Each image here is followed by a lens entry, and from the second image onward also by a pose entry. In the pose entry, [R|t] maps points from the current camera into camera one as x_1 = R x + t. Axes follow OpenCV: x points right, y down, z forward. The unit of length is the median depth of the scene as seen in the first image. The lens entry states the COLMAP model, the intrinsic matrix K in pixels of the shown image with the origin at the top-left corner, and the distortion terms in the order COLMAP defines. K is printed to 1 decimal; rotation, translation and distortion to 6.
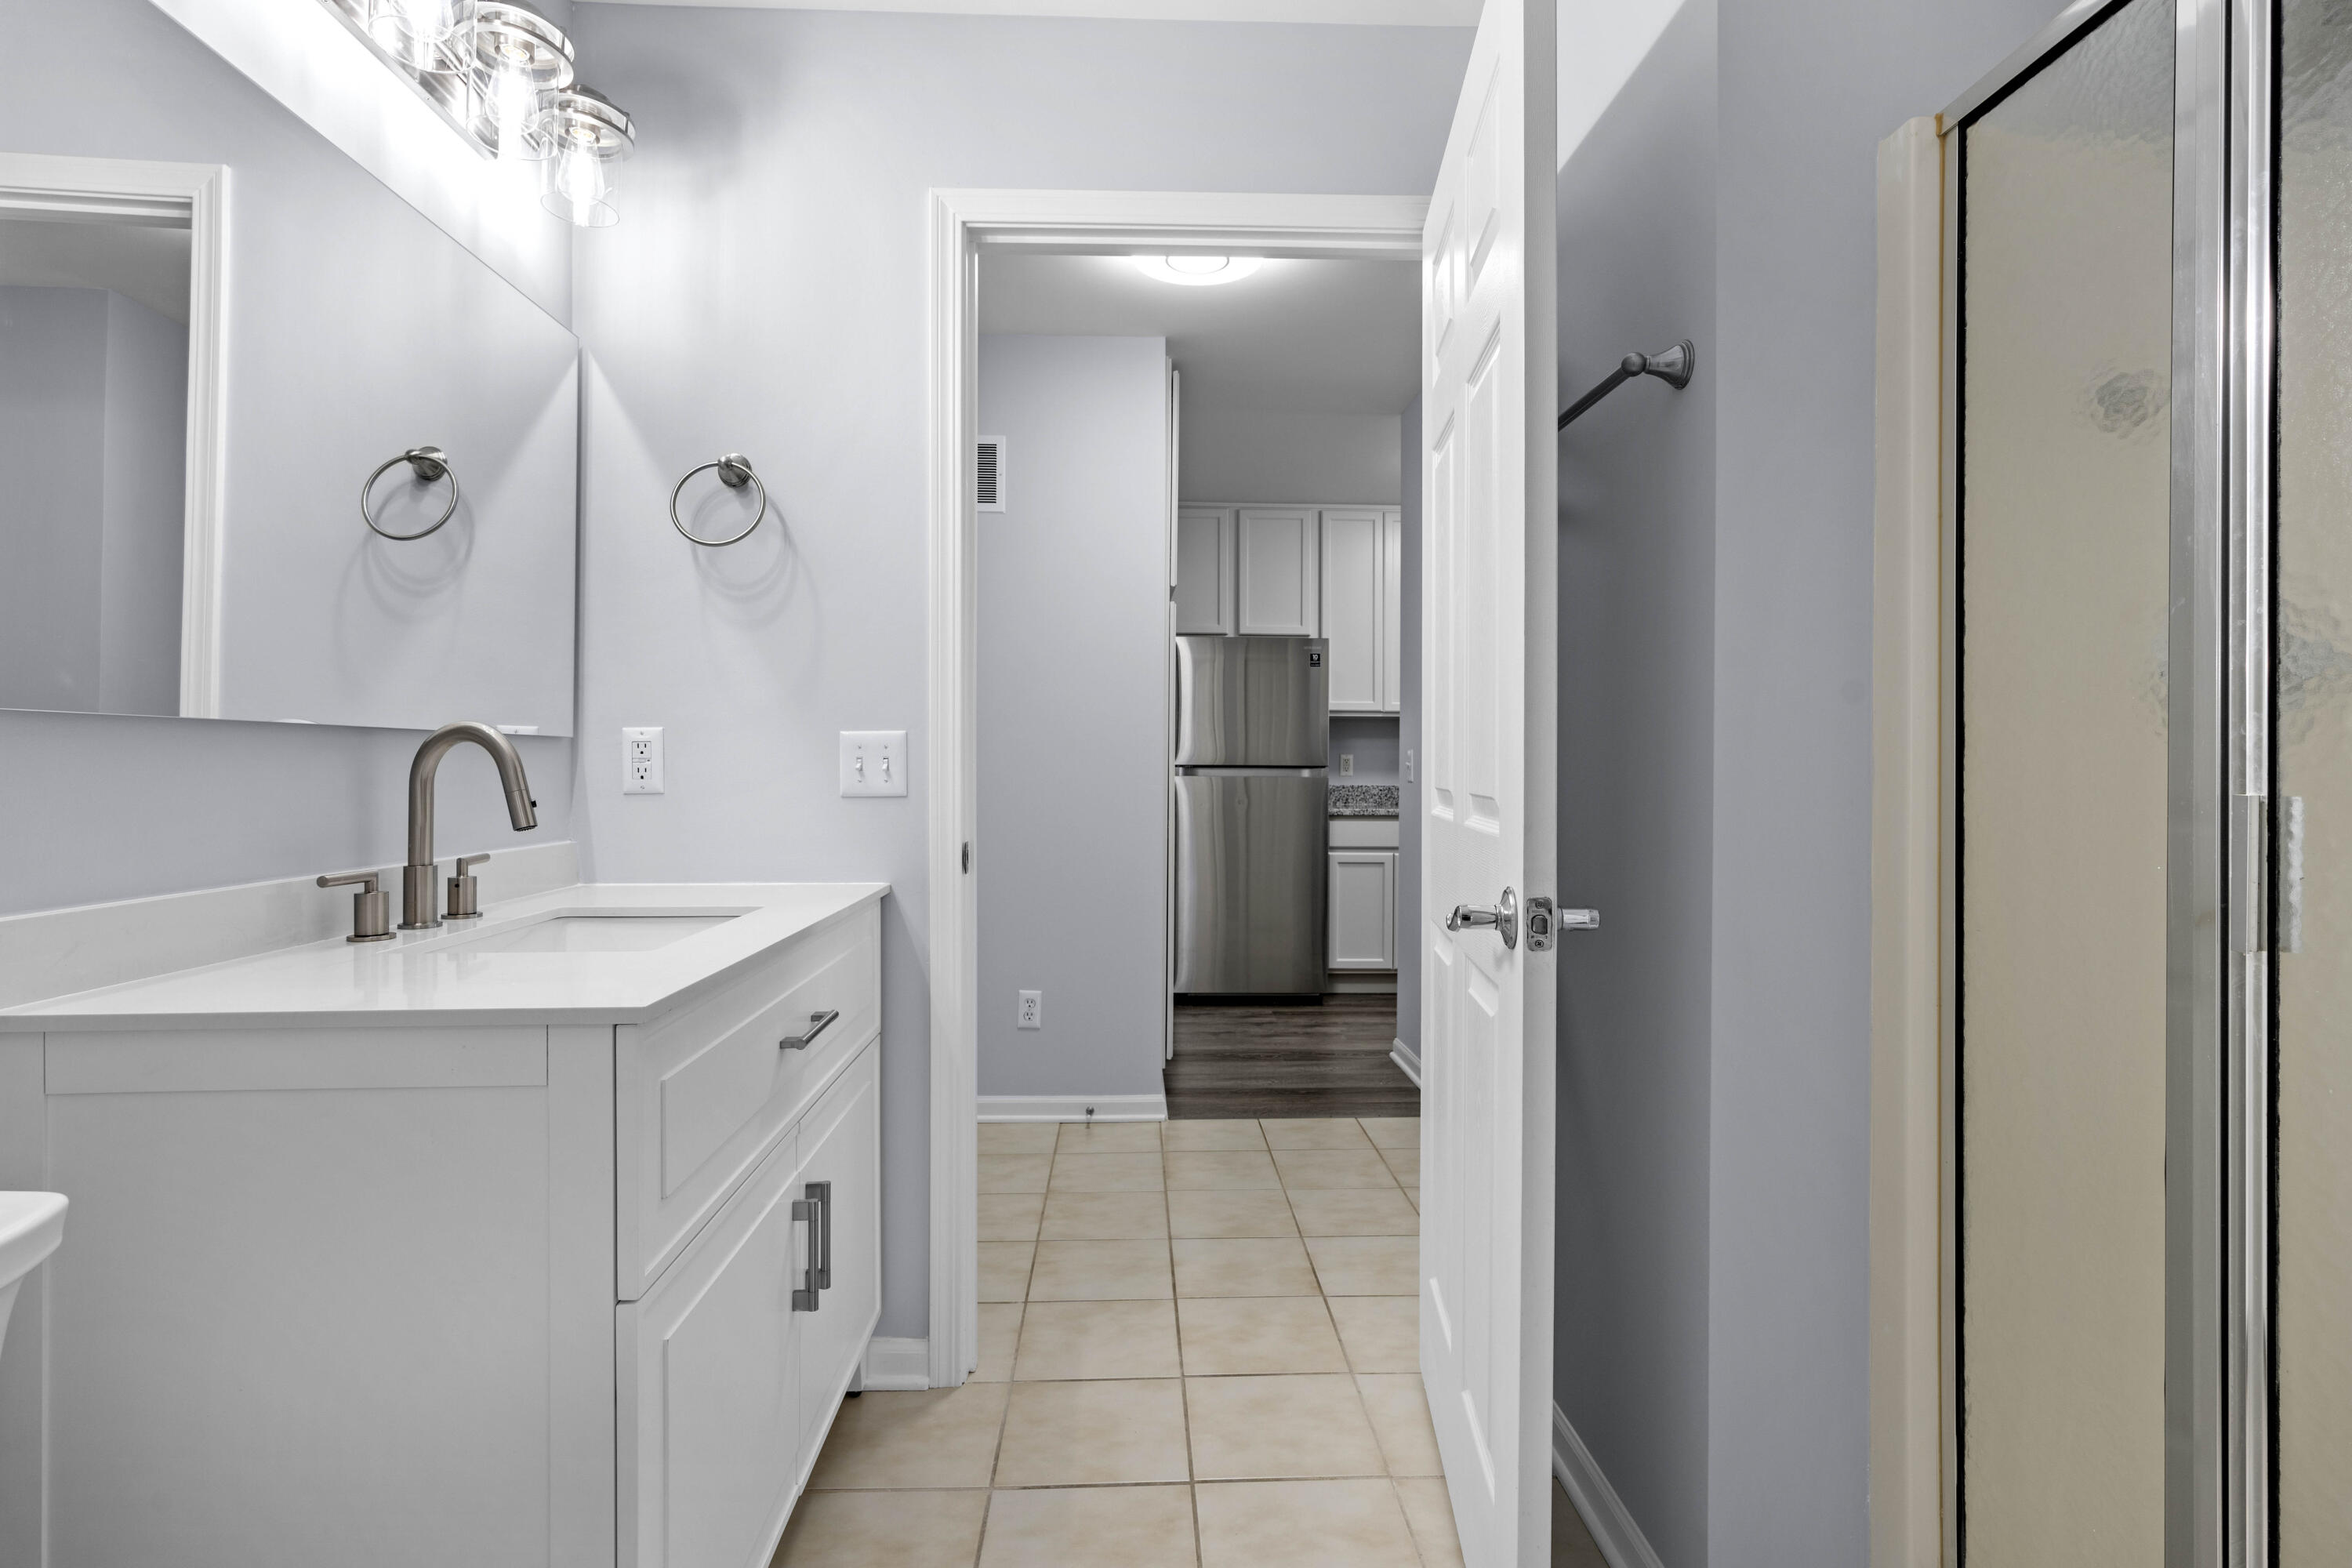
lens RADIAL K [[1127.4, 0, 1175.0], [0, 1127.4, 759.7], [0, 0, 1]] dist [-0.004666, 0.001342]
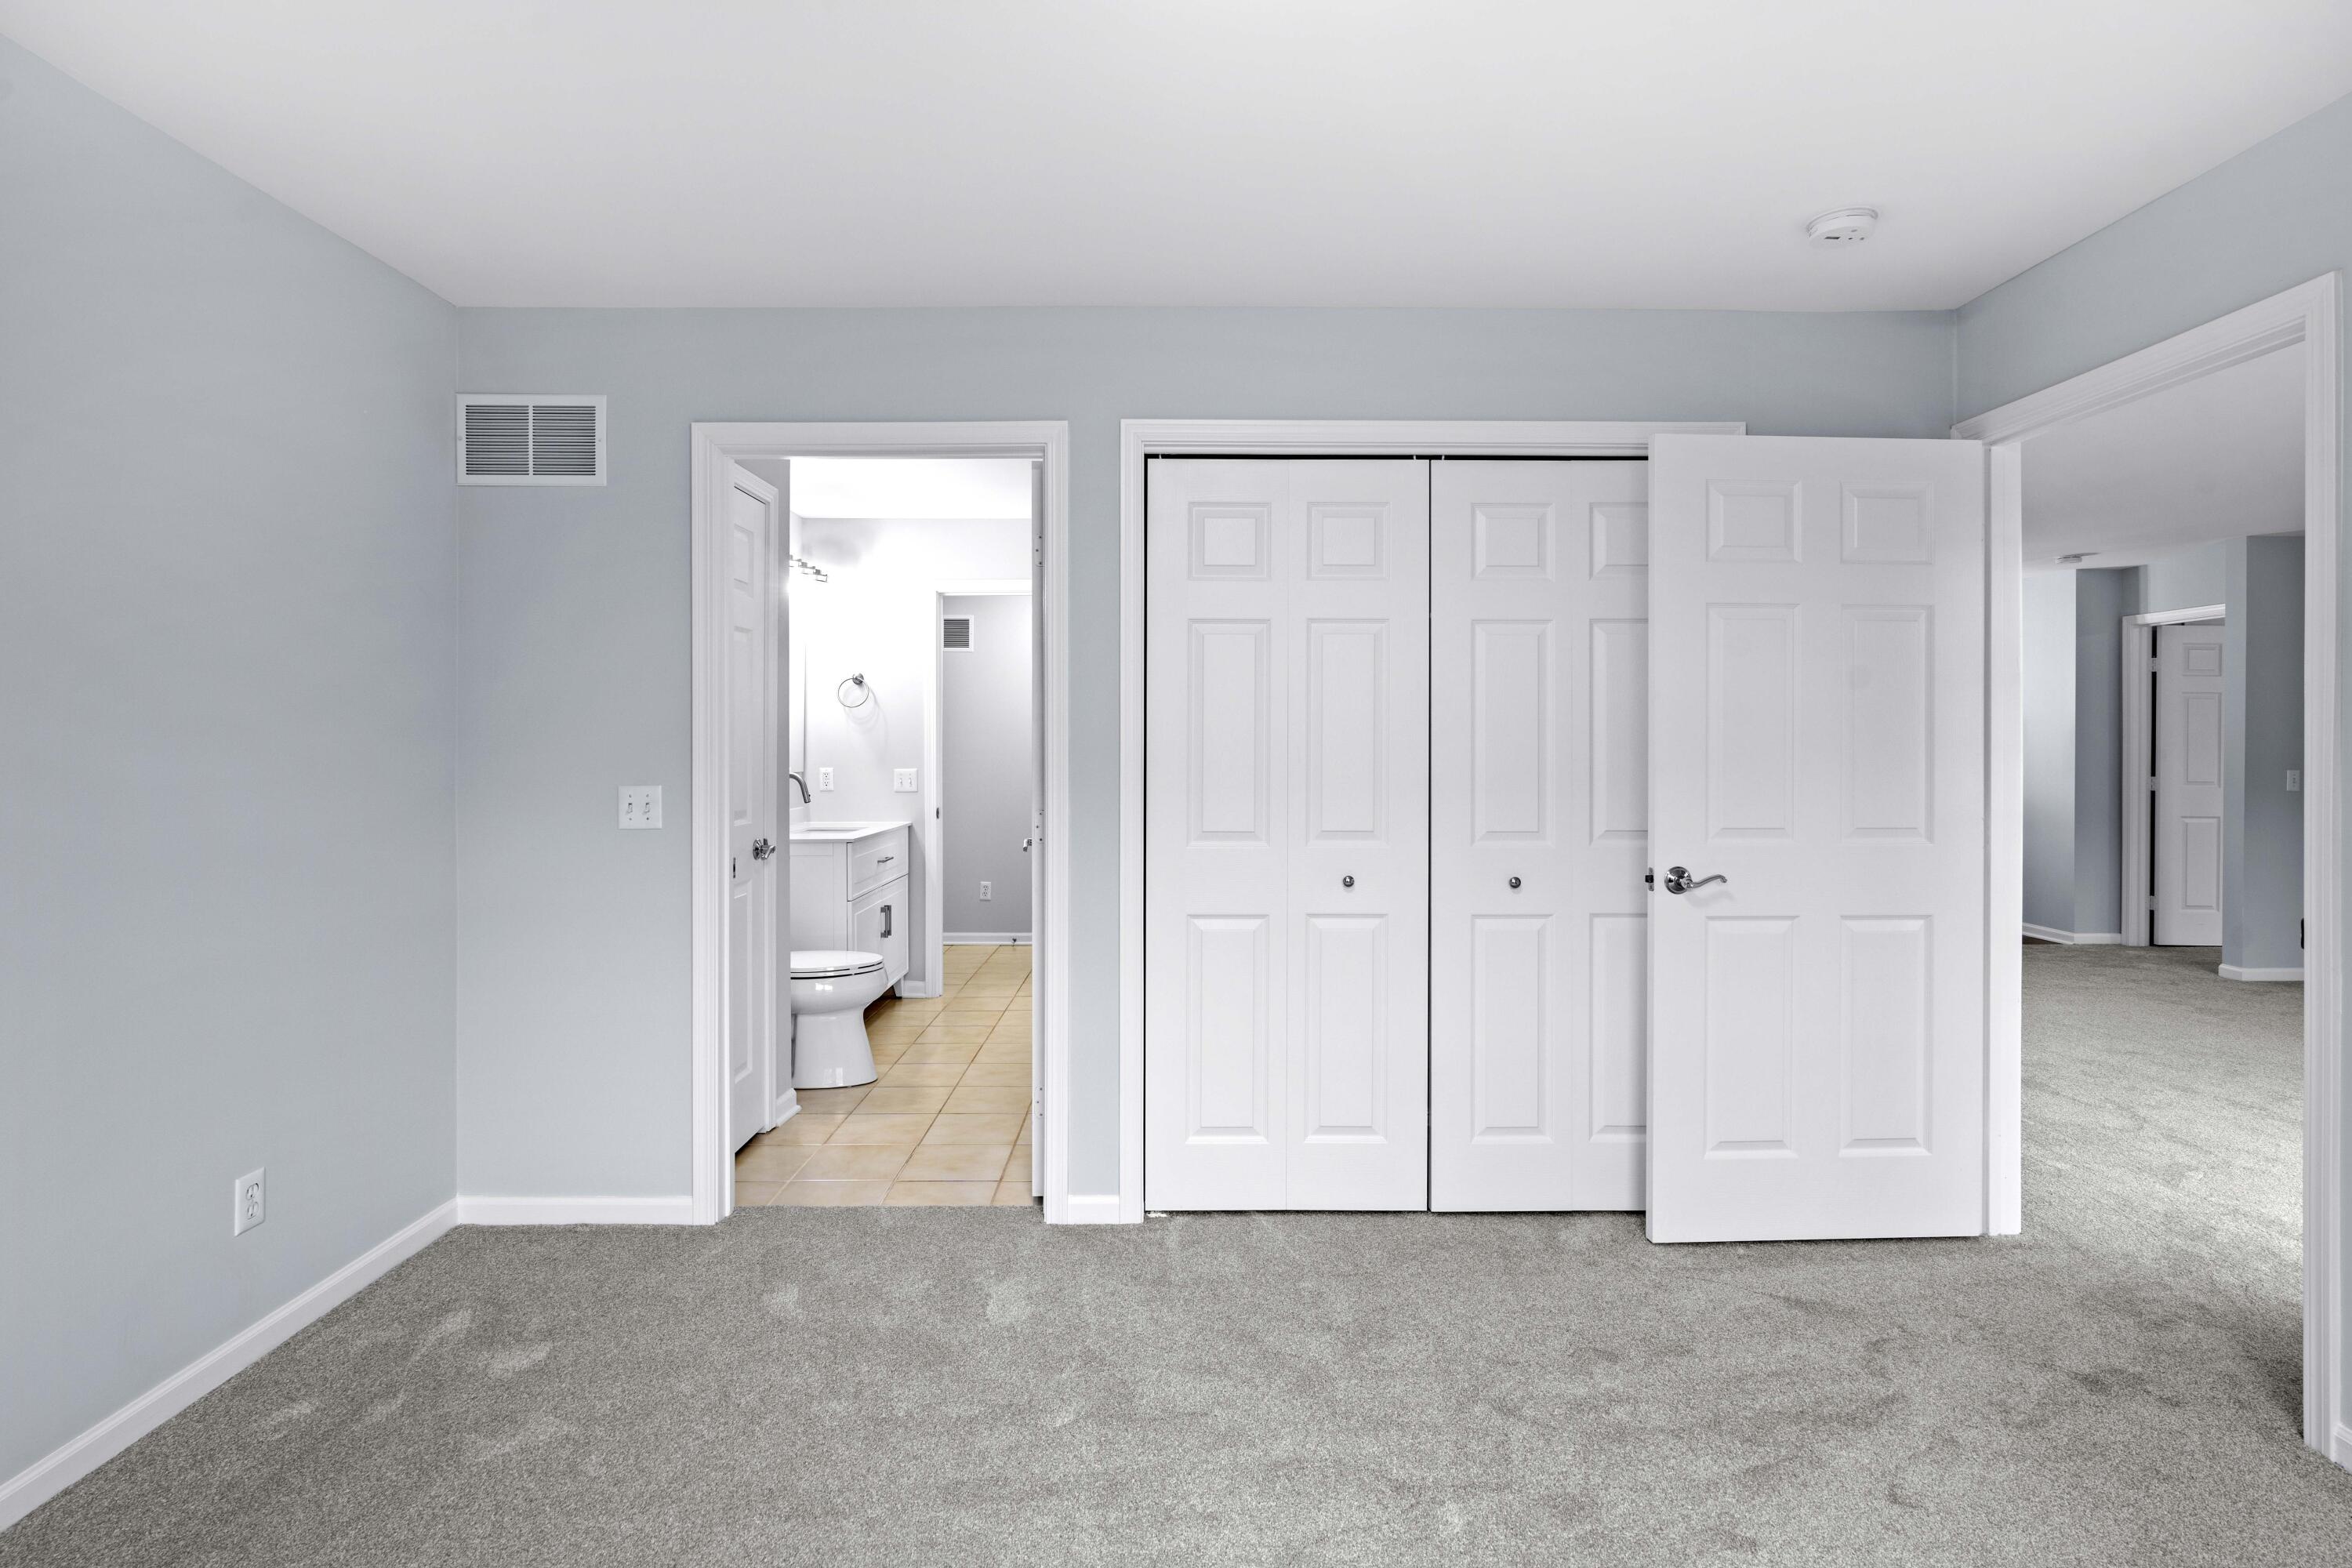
lens RADIAL K [[1127.4, 0, 1175.0], [0, 1127.4, 759.7], [0, 0, 1]] dist [-0.004666, 0.001342]
pose [[0.998842, -0.000845, -0.048103, 0.578260], [0.000800, 0.999999, -0.000958, -0.048293], [0.048103, 0.000919, 0.998842, -1.911177]]
